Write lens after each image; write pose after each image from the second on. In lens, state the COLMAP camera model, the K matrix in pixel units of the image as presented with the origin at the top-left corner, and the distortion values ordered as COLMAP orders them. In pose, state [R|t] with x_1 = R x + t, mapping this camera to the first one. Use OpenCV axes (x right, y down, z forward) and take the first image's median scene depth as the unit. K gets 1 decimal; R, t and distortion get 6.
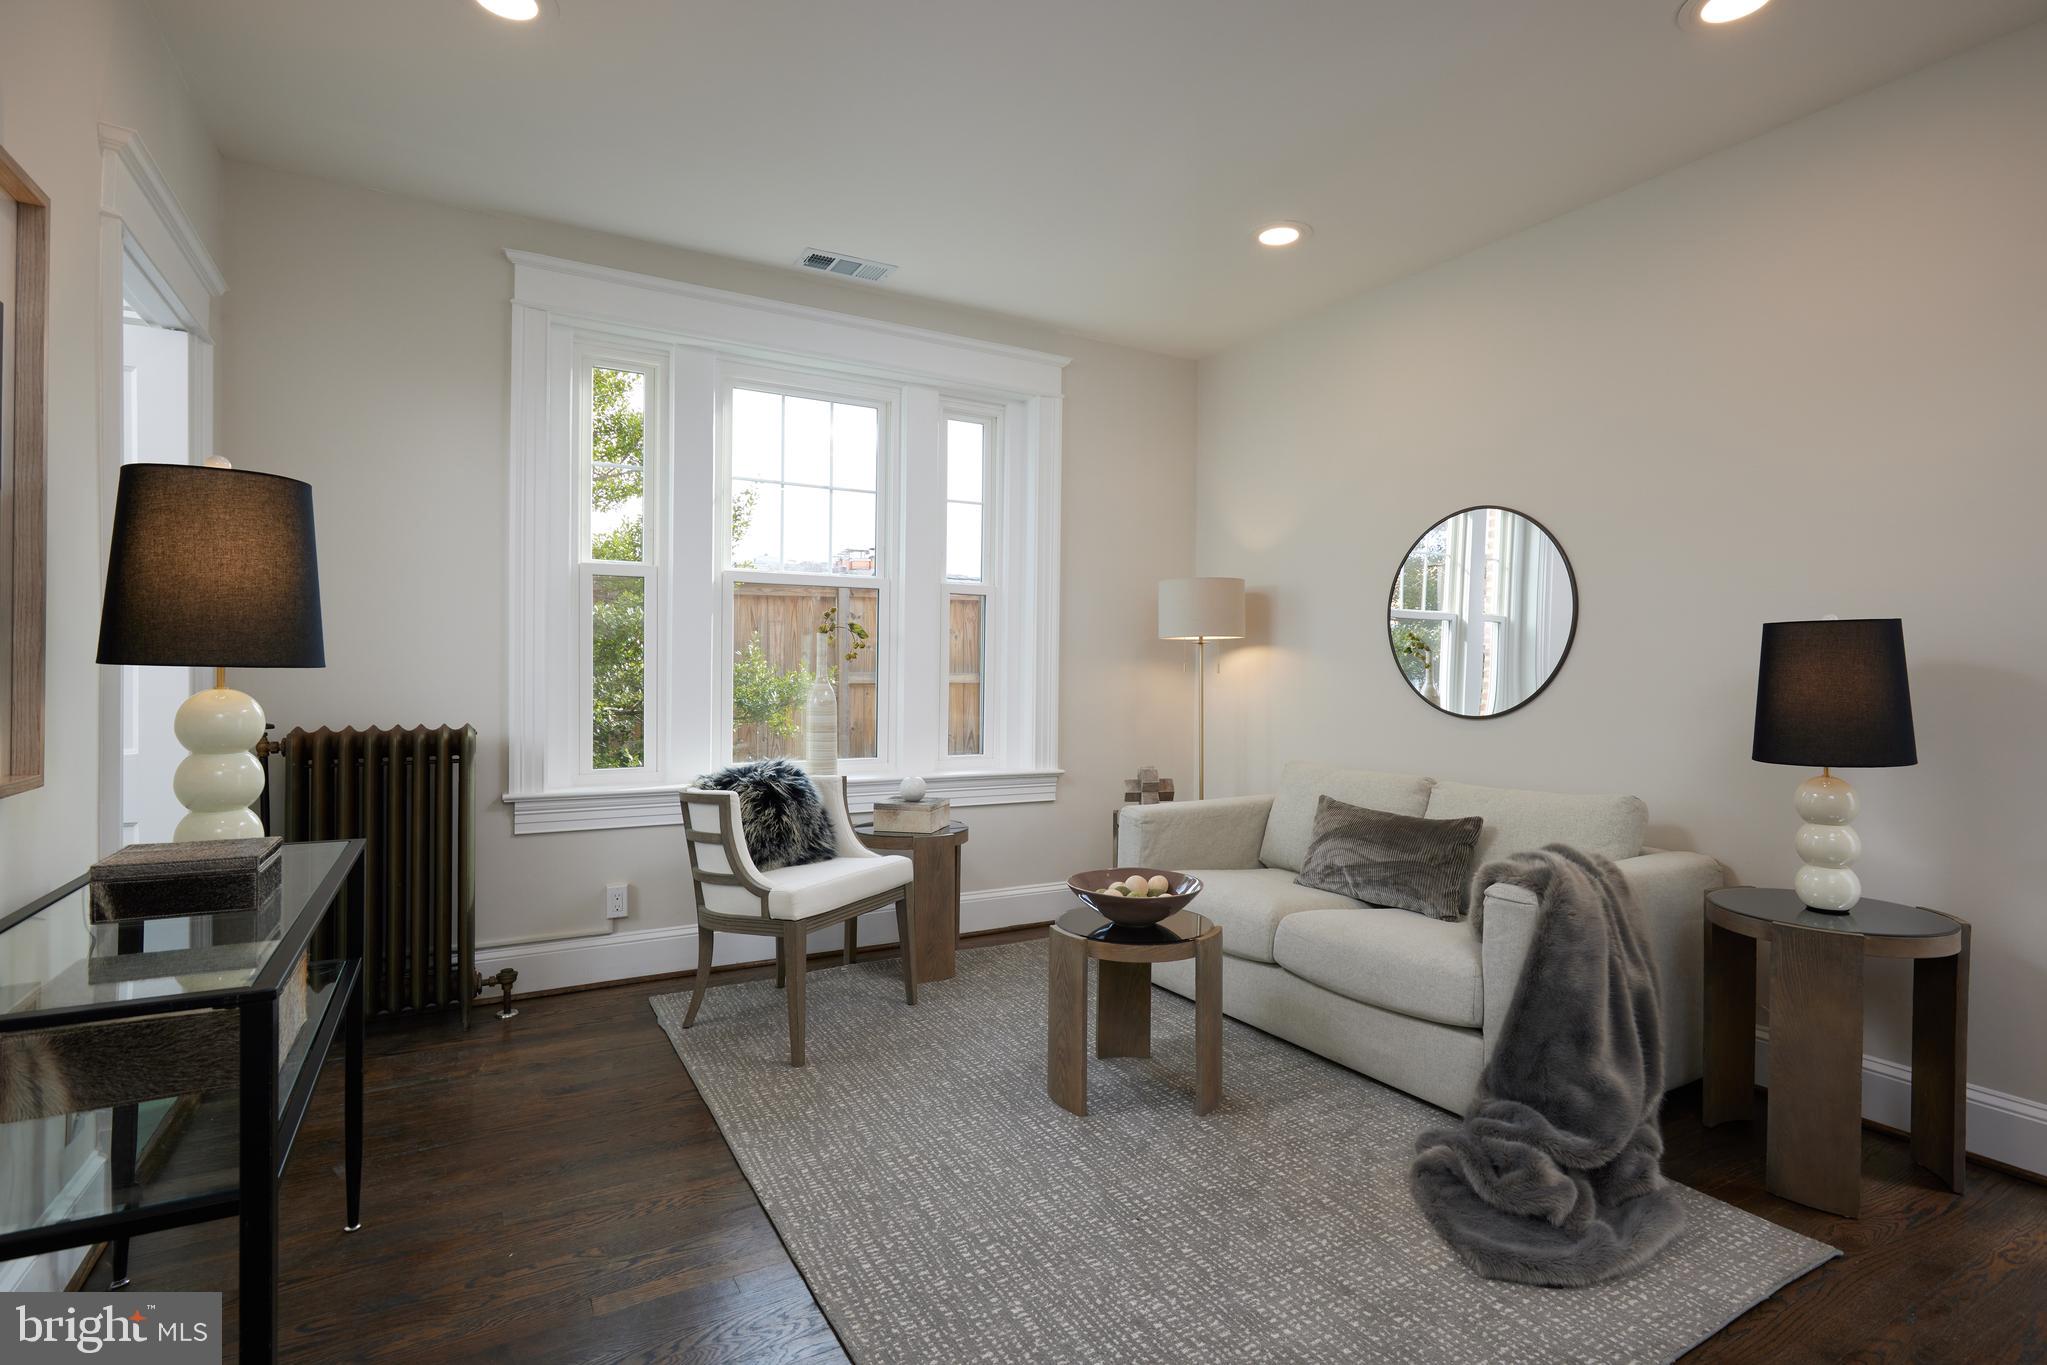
lens RADIAL K [[1000.4, 0, 1031.6], [0, 1000.4, 668.6], [0, 0, 1]] dist [-0.002810, 0.001036]
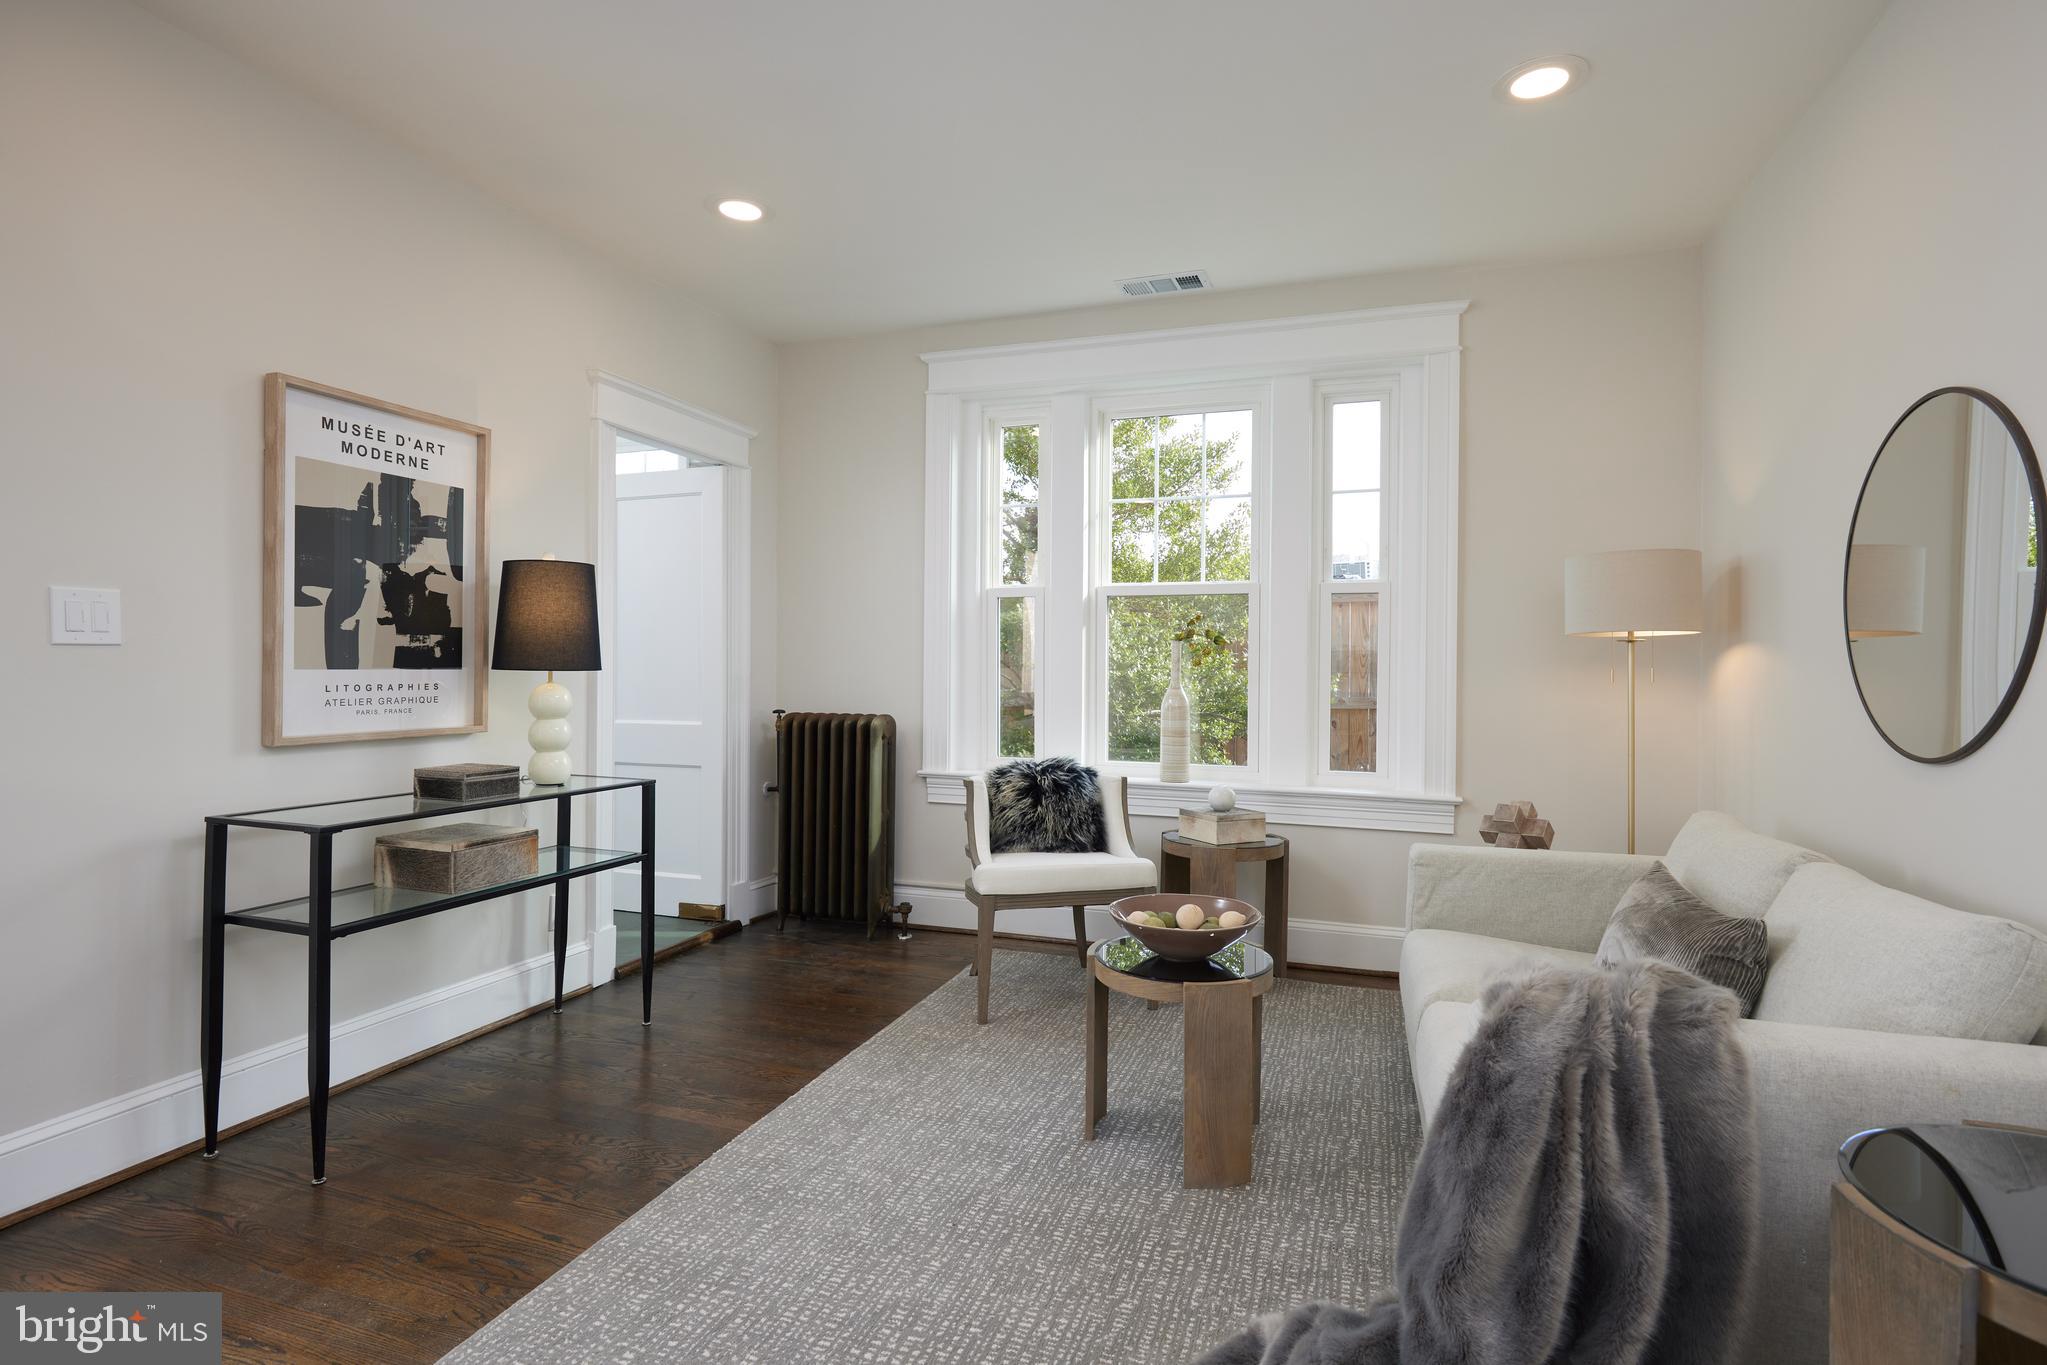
lens RADIAL K [[1000.4, 0, 1031.7], [0, 1000.4, 671.3], [0, 0, 1]] dist [-0.002810, 0.001036]
pose [[0.658156, -0.002181, -0.752879, 0.586934], [-0.003626, 0.999975, -0.006066, 0.003669], [0.752873, 0.006722, 0.658132, 0.260129]]
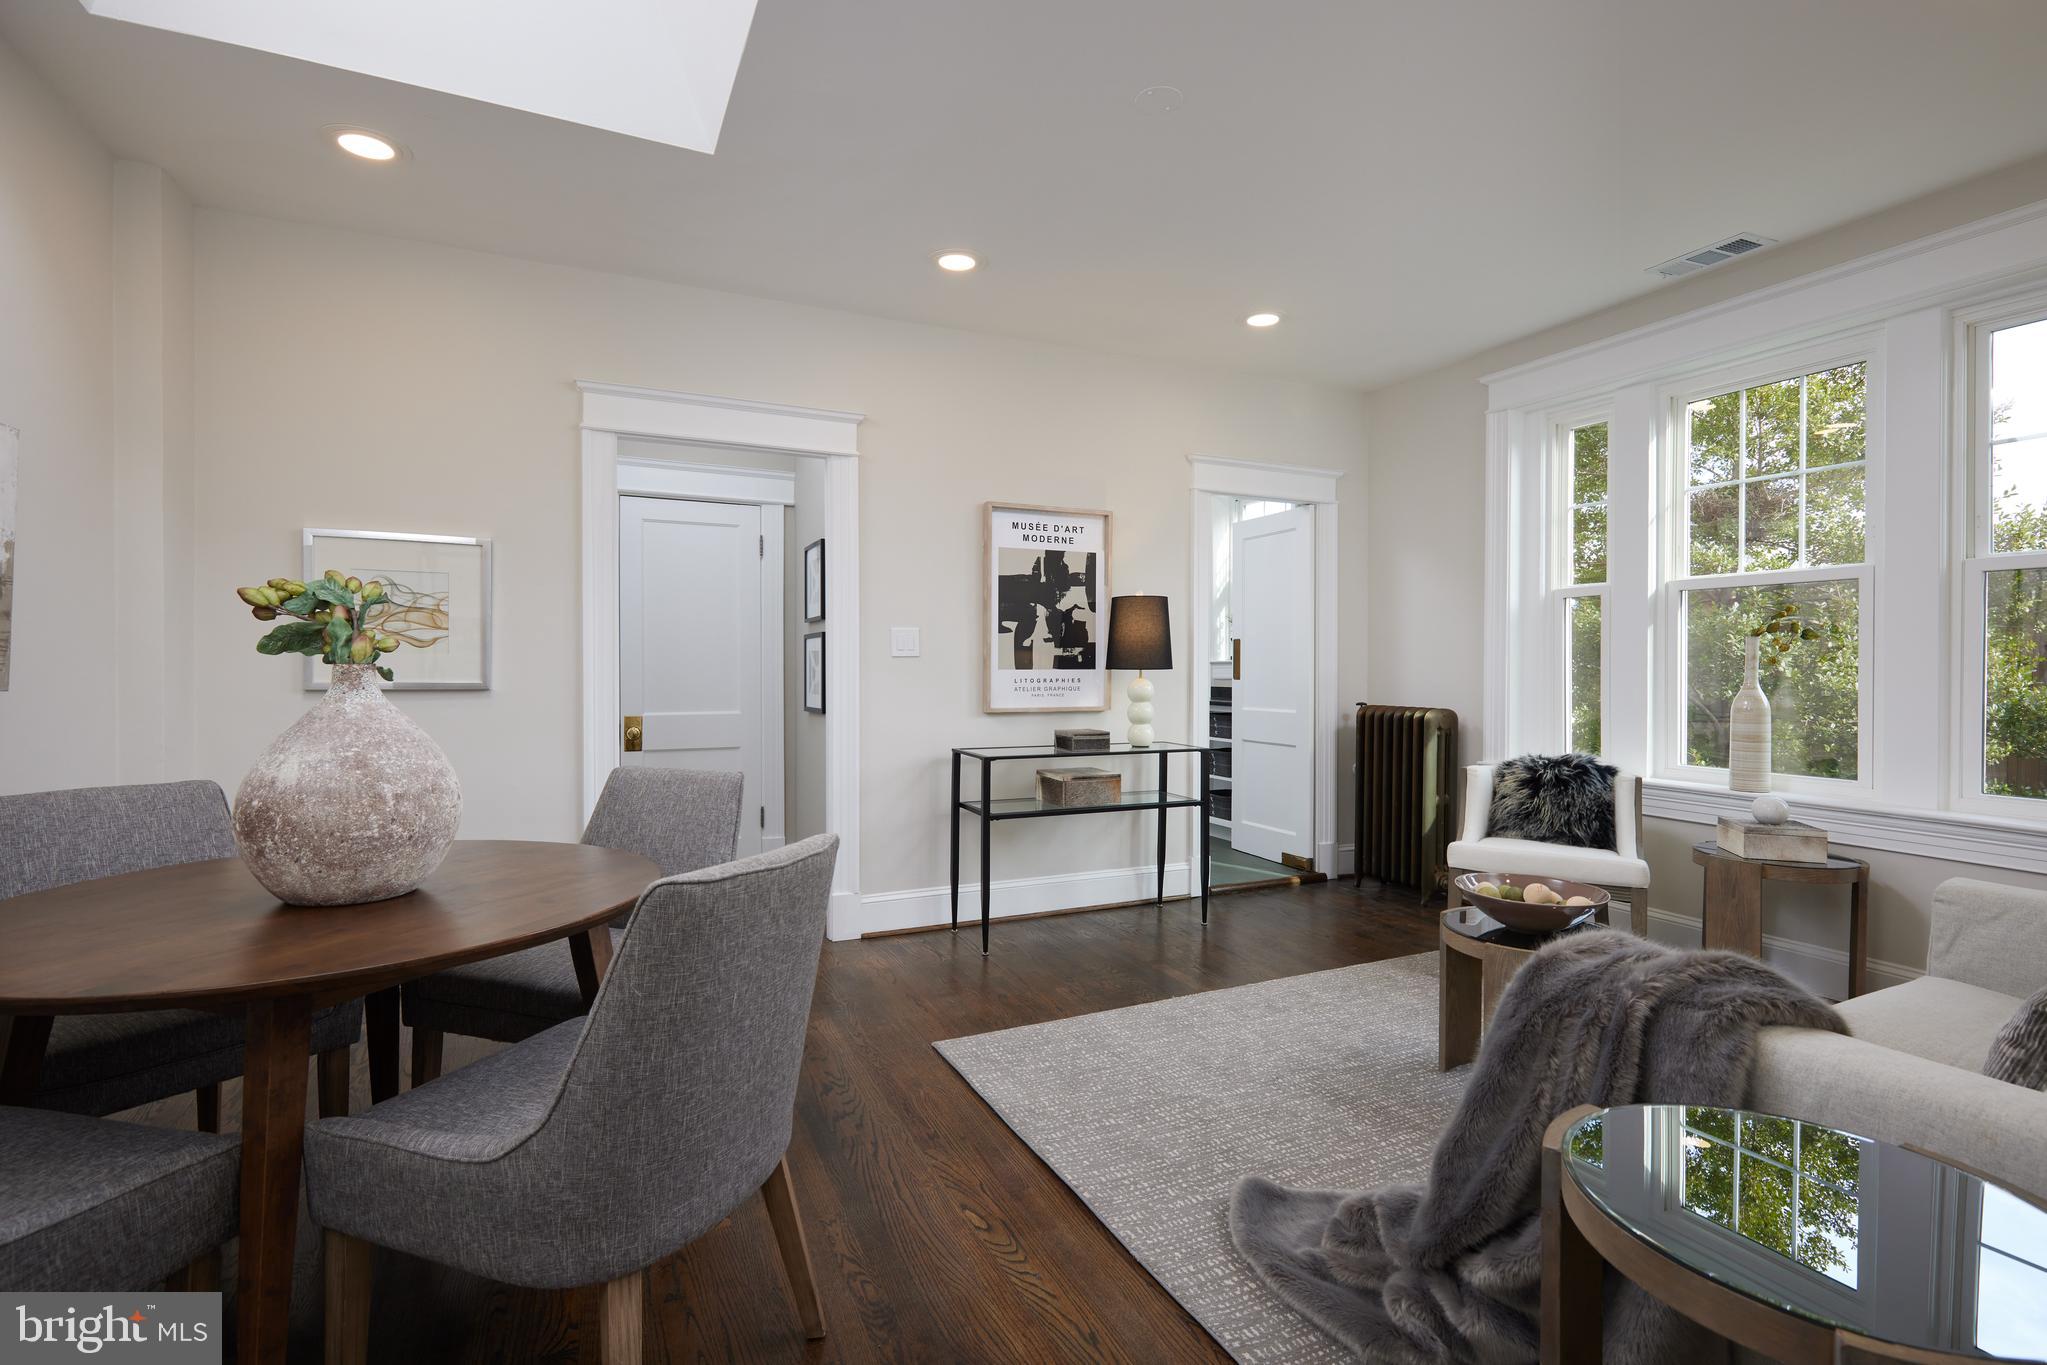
lens RADIAL K [[937.5, 0, 1037.2], [0, 937.5, 672.5], [0, 0, 1]] dist [0.003086, -0.000628]
pose [[-0.077806, -0.001560, -0.996967, 0.901157], [-0.006113, 0.999981, -0.001087, 0.004807], [0.996950, 0.006010, -0.077814, 0.500354]]
